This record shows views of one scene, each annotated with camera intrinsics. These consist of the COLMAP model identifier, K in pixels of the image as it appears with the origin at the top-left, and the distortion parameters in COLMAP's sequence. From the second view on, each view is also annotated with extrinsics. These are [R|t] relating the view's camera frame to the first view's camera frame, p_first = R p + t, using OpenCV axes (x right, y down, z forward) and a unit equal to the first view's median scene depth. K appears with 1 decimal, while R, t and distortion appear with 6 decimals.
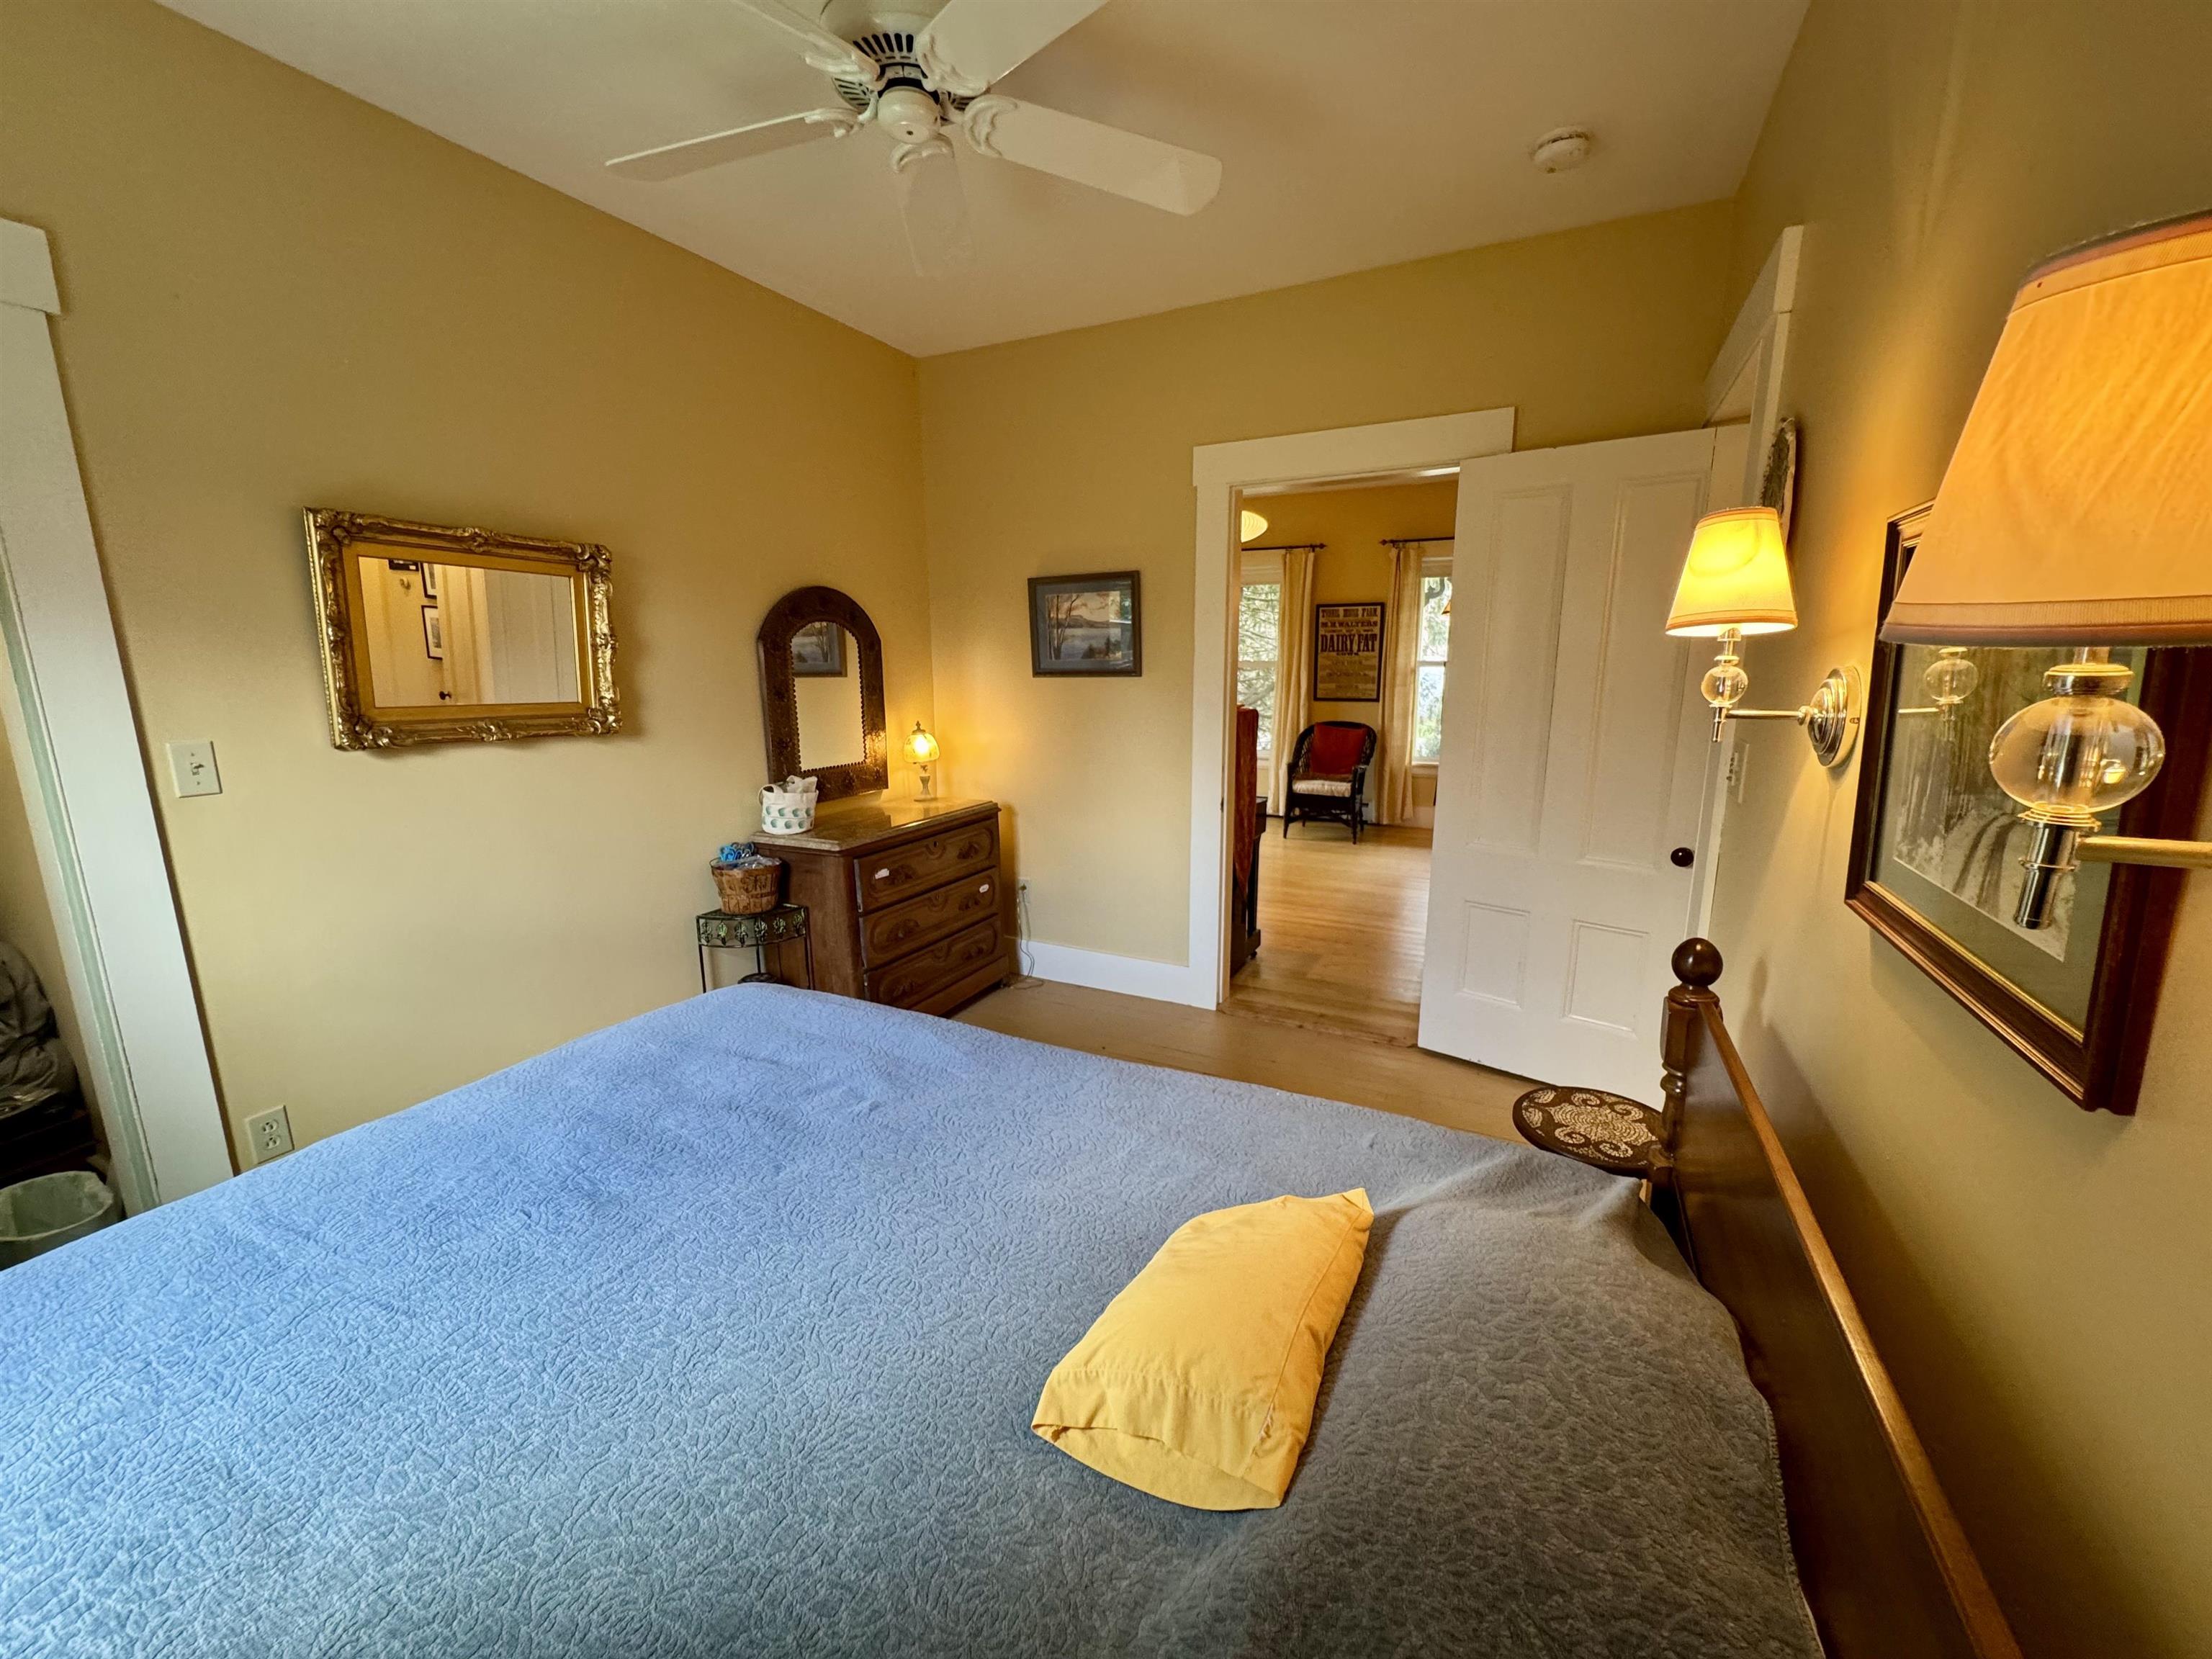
lens RADIAL K [[877.9, 0, 1101.7], [0, 877.9, 826.6], [0, 0, 1]] dist [-0.004603, -0.000355]
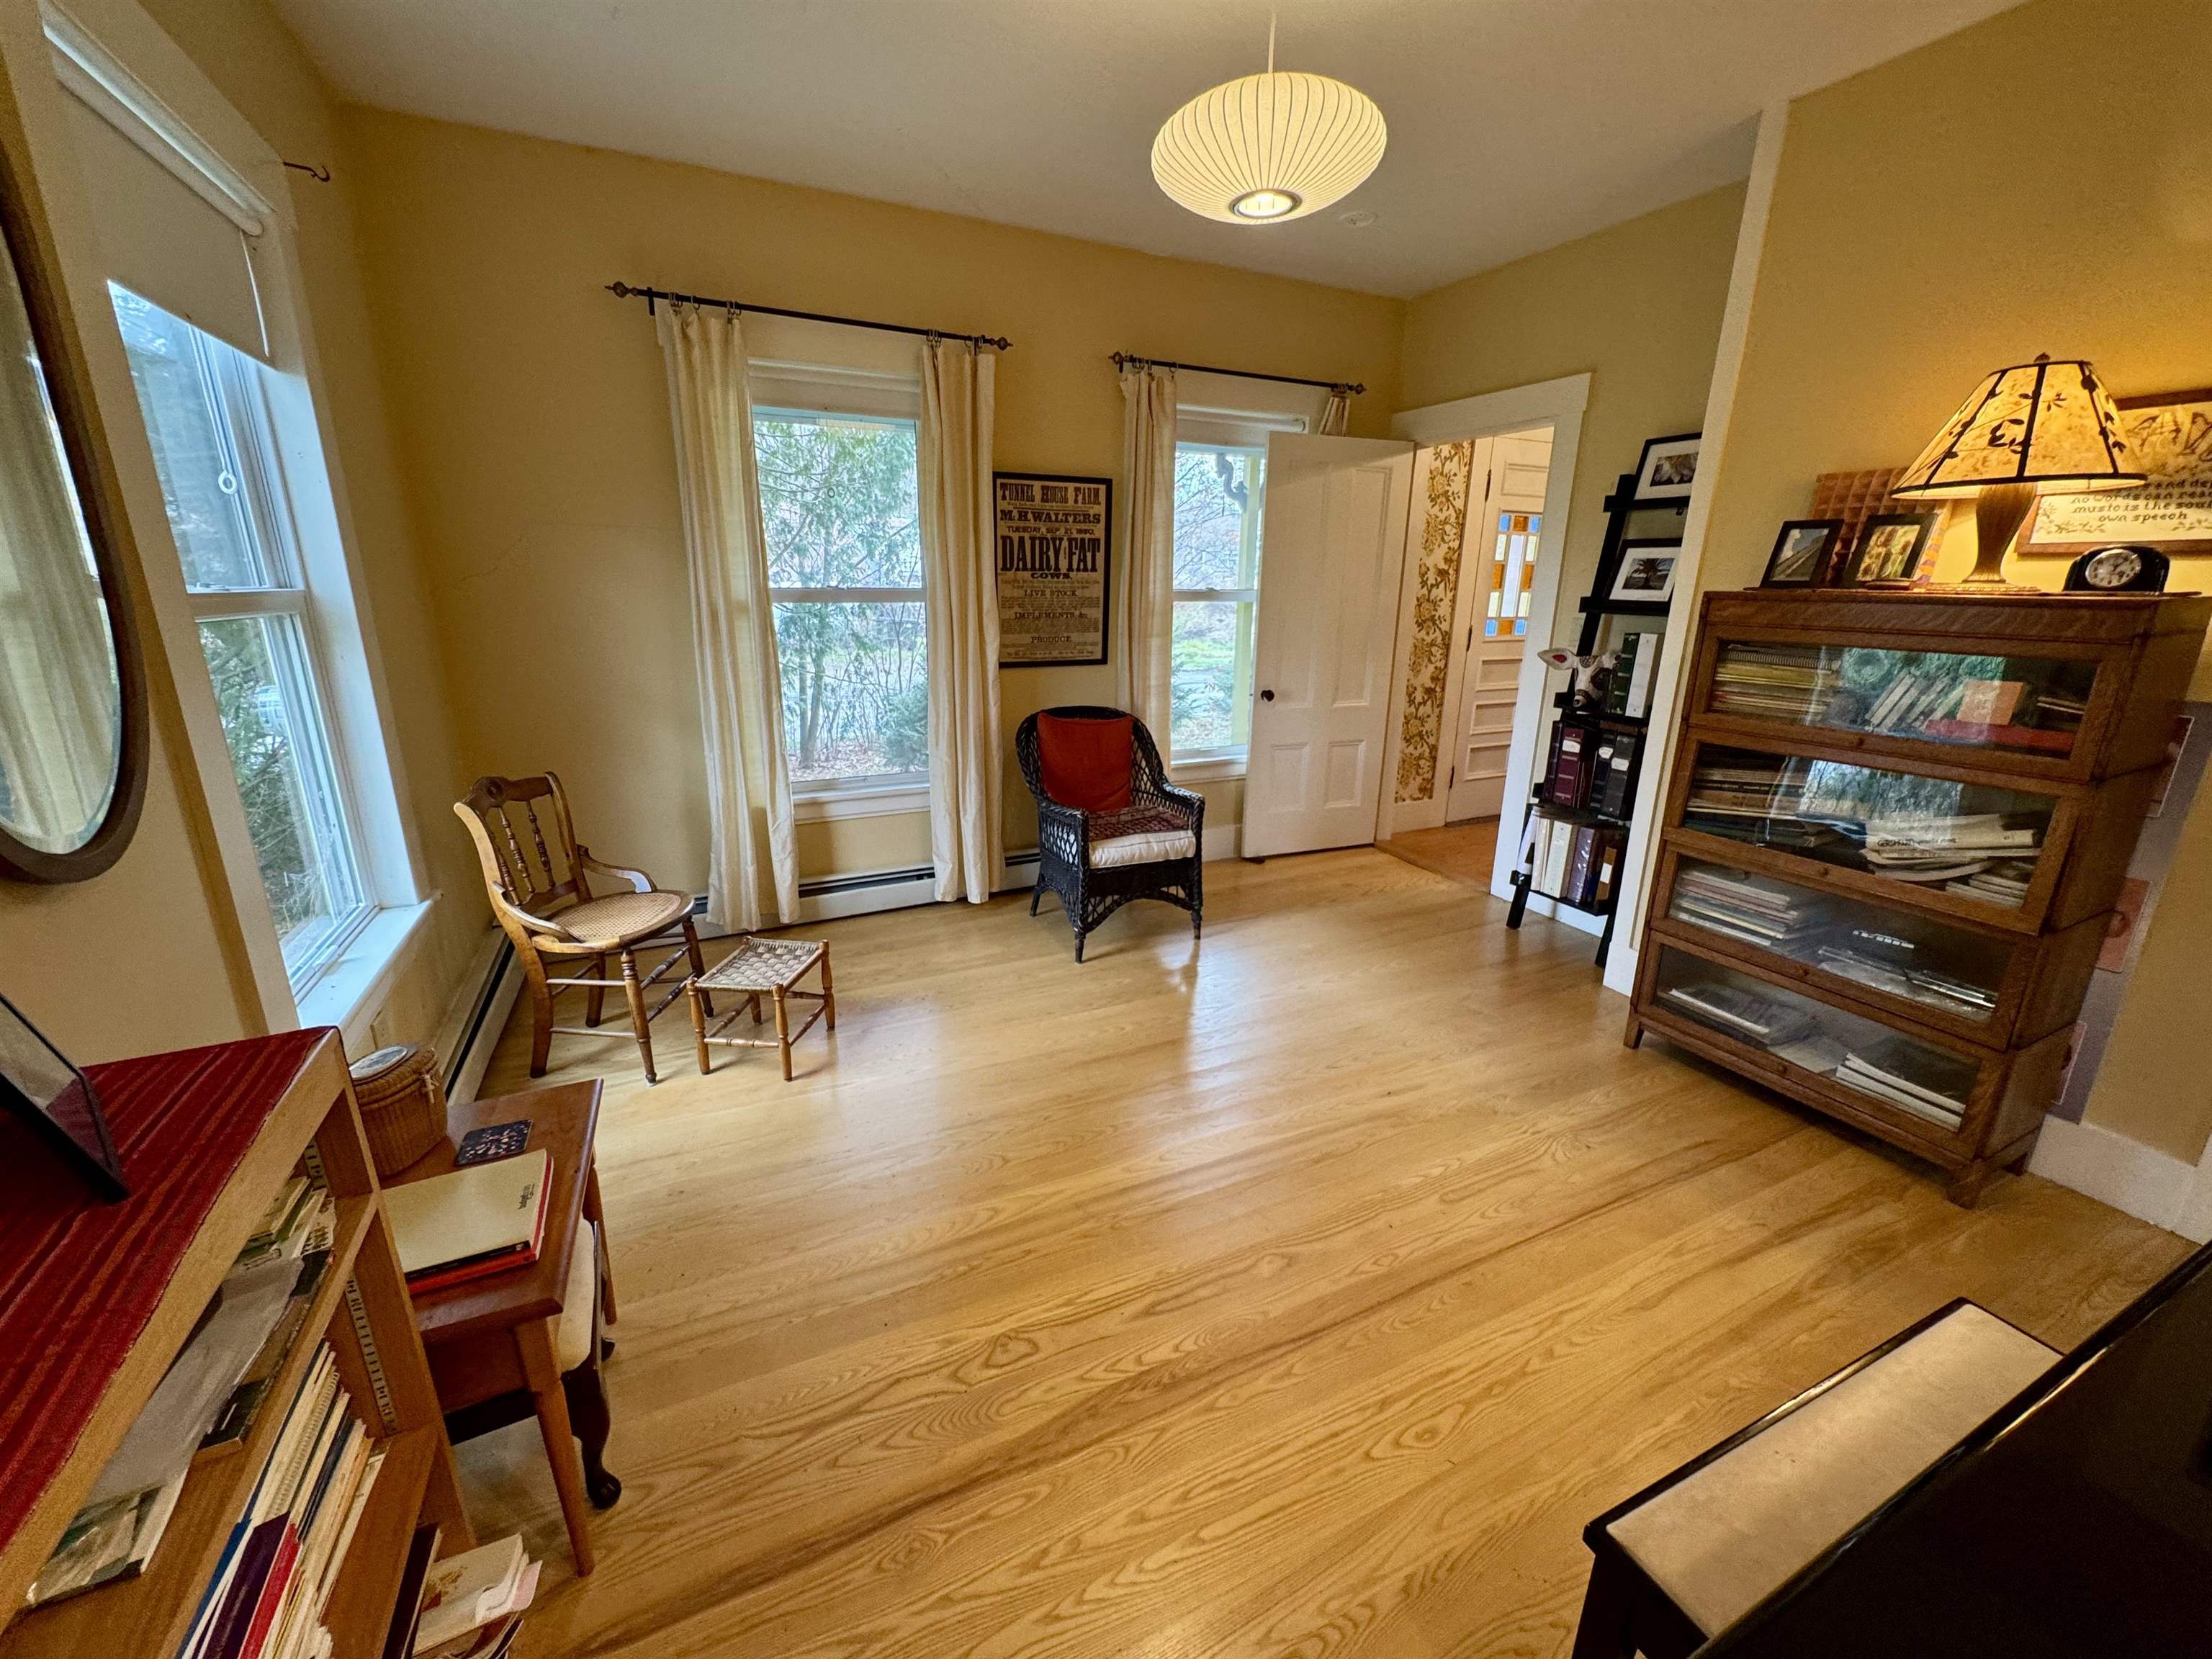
lens RADIAL K [[877.9, 0, 1104.5], [0, 877.9, 839.0], [0, 0, 1]] dist [-0.004603, -0.000355]
pose [[0.604168, -0.220811, 0.765652, -0.139839], [0.138407, 0.975315, 0.172061, -0.131199], [-0.784745, 0.002018, 0.619816, 0.660466]]
